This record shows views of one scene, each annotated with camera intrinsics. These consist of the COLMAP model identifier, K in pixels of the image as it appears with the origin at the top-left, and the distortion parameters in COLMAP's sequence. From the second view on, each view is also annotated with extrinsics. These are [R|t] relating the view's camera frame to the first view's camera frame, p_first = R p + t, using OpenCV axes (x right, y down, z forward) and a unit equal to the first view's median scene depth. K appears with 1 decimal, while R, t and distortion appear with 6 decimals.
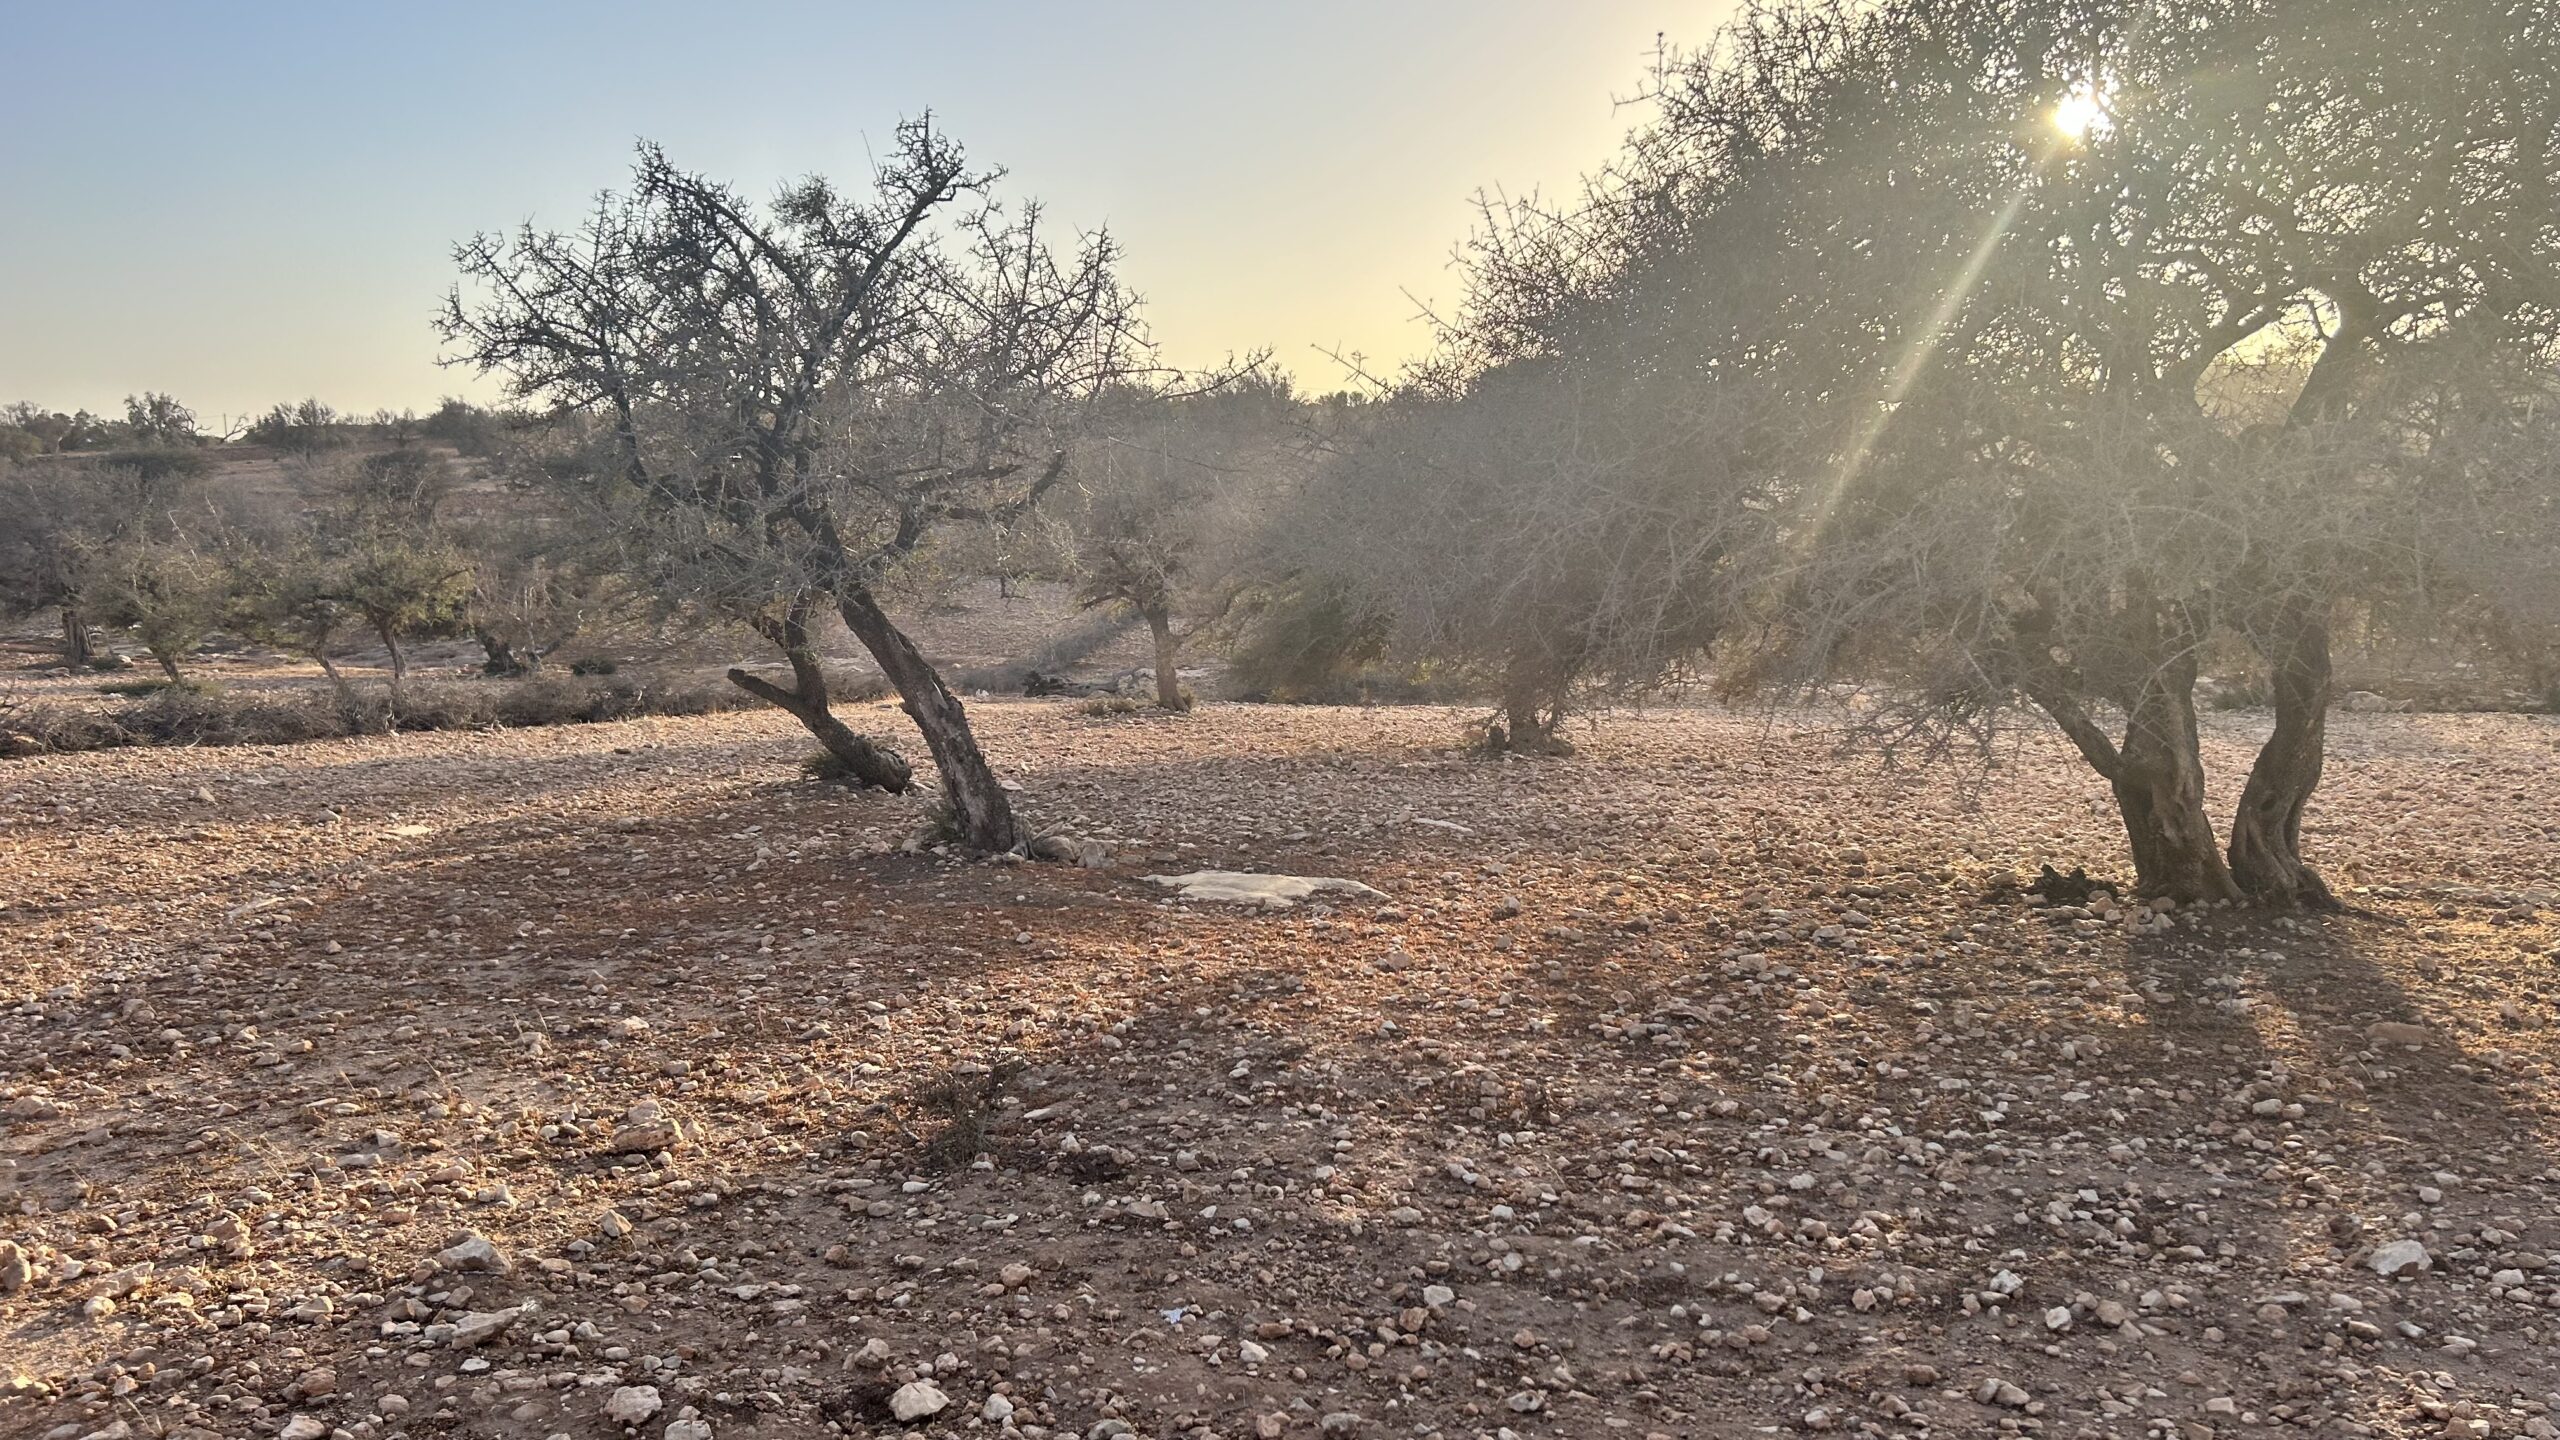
lens RADIAL K [[1939.6, 0, 1296.0], [0, 1939.6, 724.5], [0, 0, 1]] dist [0.075641, -0.073111]
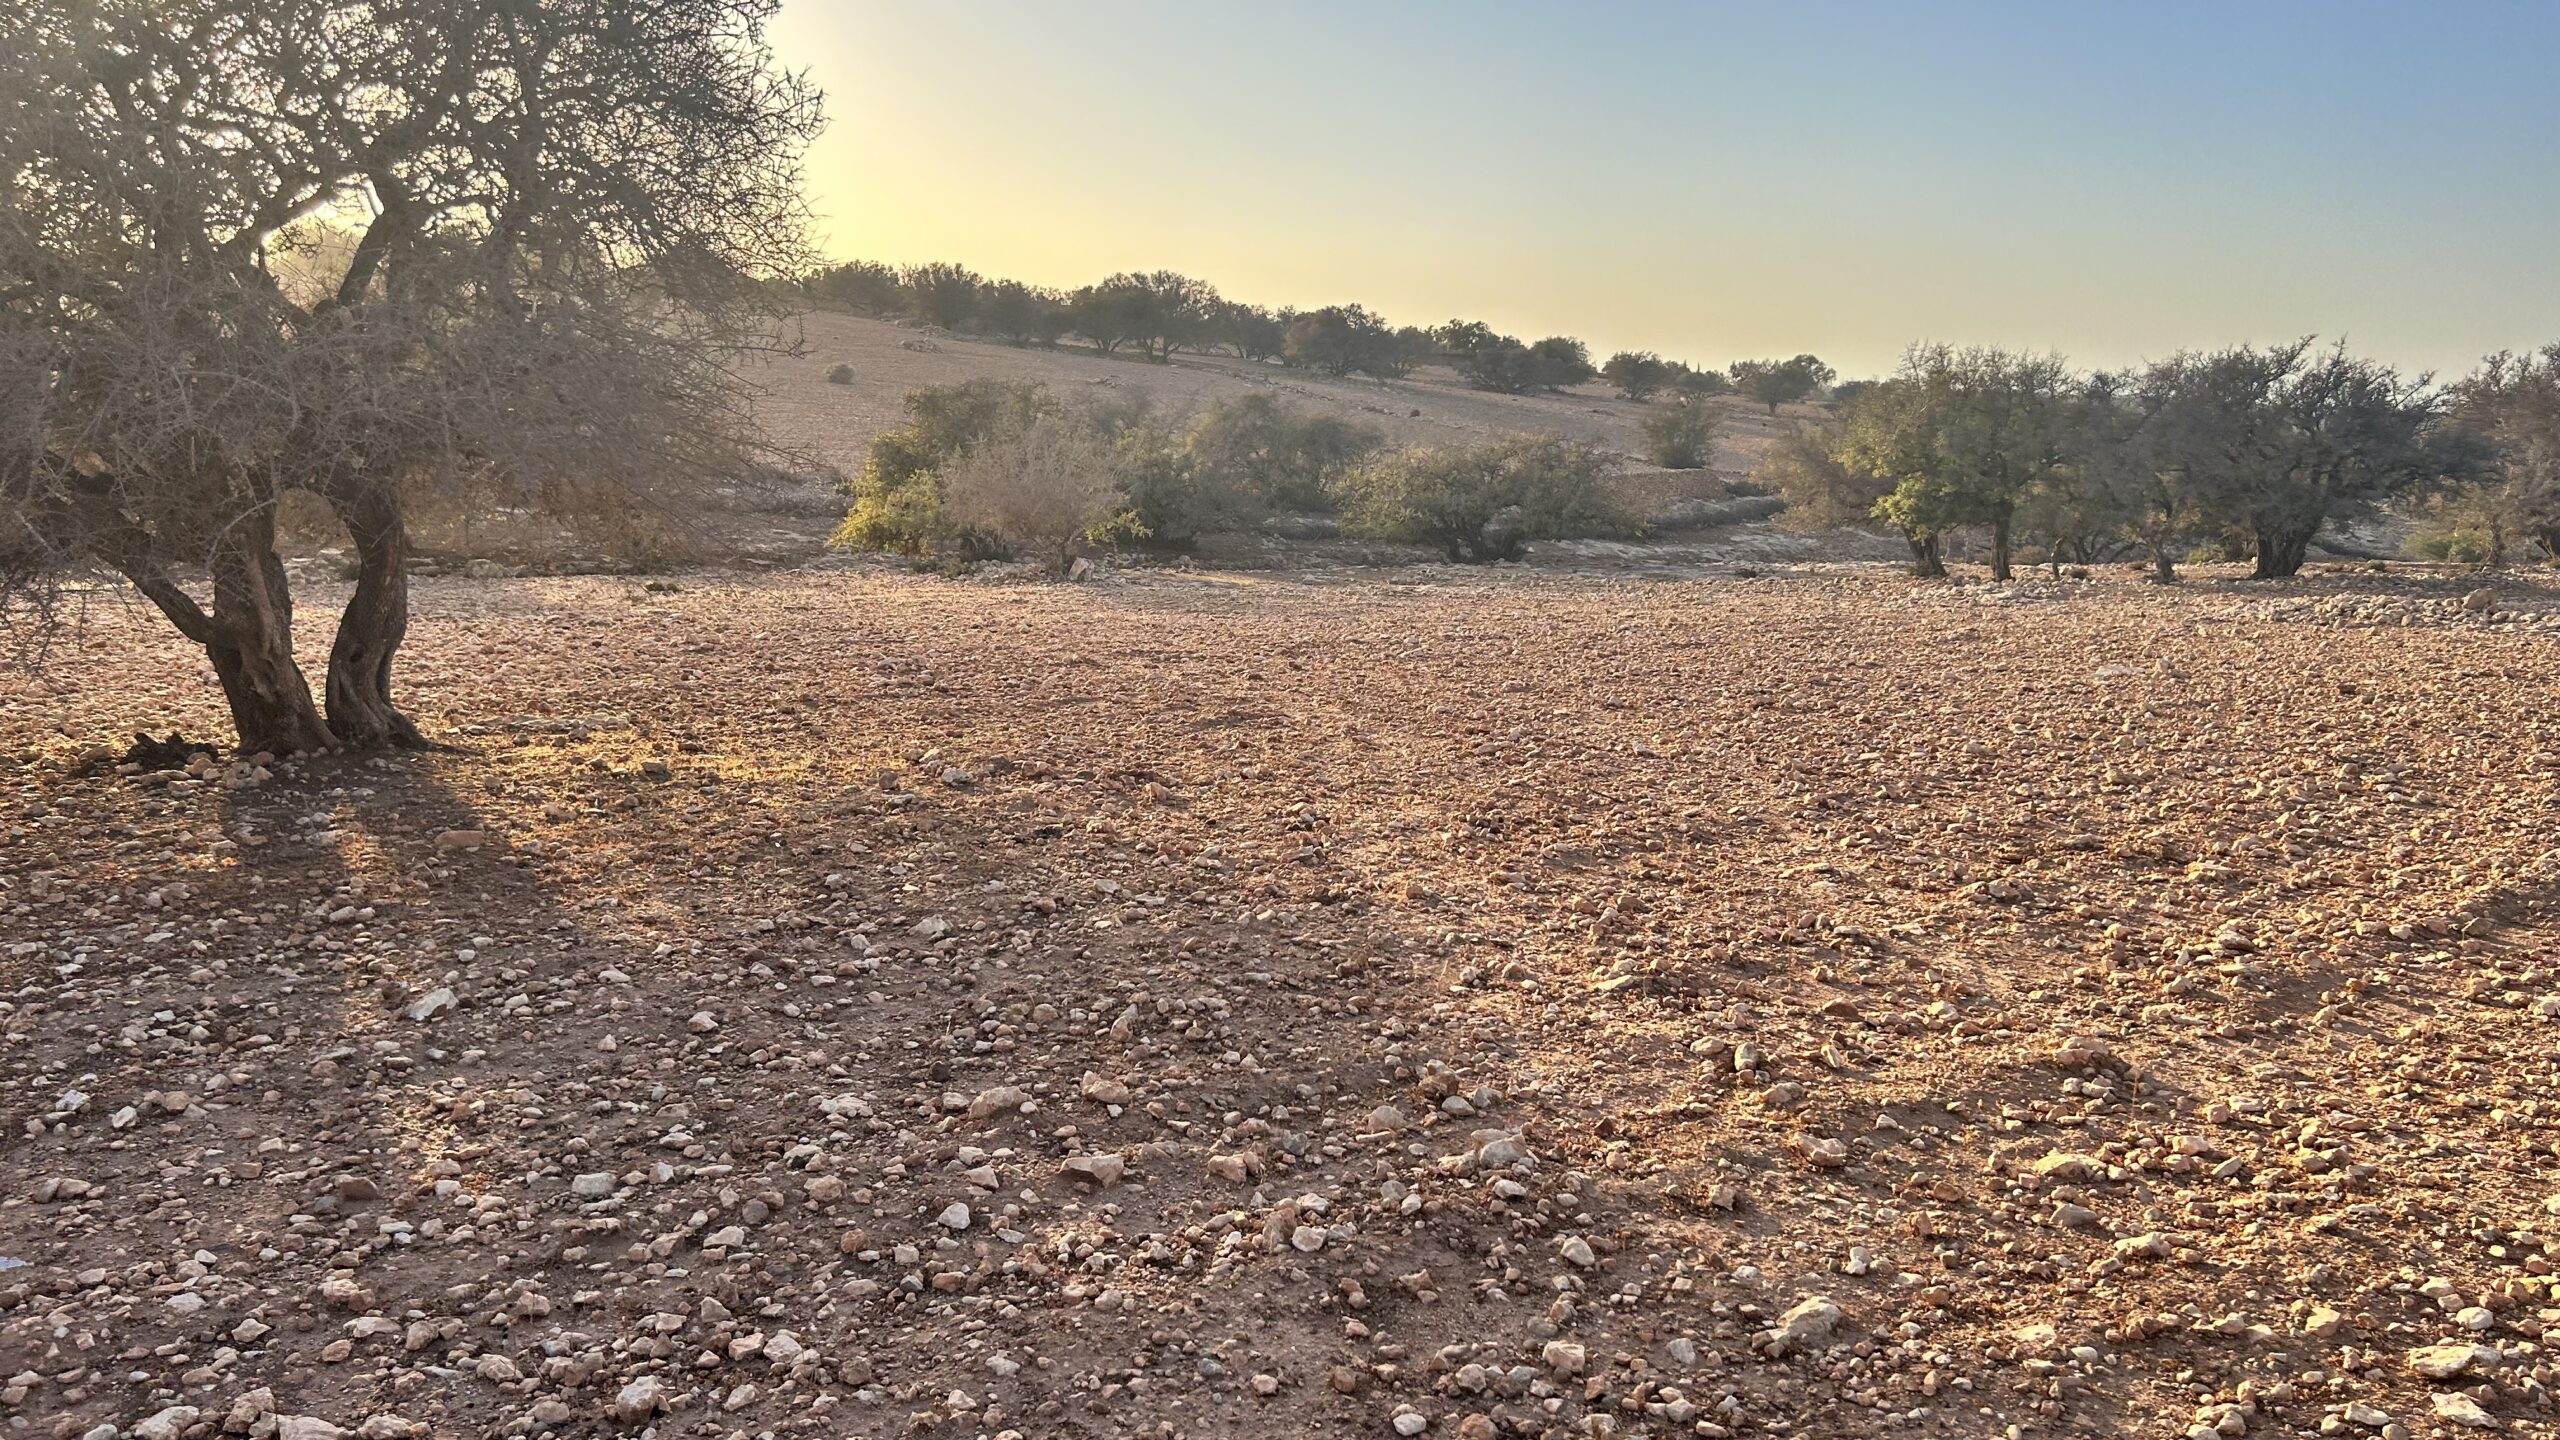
lens RADIAL K [[1939.6, 0, 1287.1], [0, 1939.6, 717.0], [0, 0, 1]] dist [0.075641, -0.073111]
pose [[0.637457, -0.085363, 0.765742, -0.013088], [0.038750, 0.996138, 0.078789, 0.012158], [-0.769511, -0.020553, 0.638303, -0.119451]]
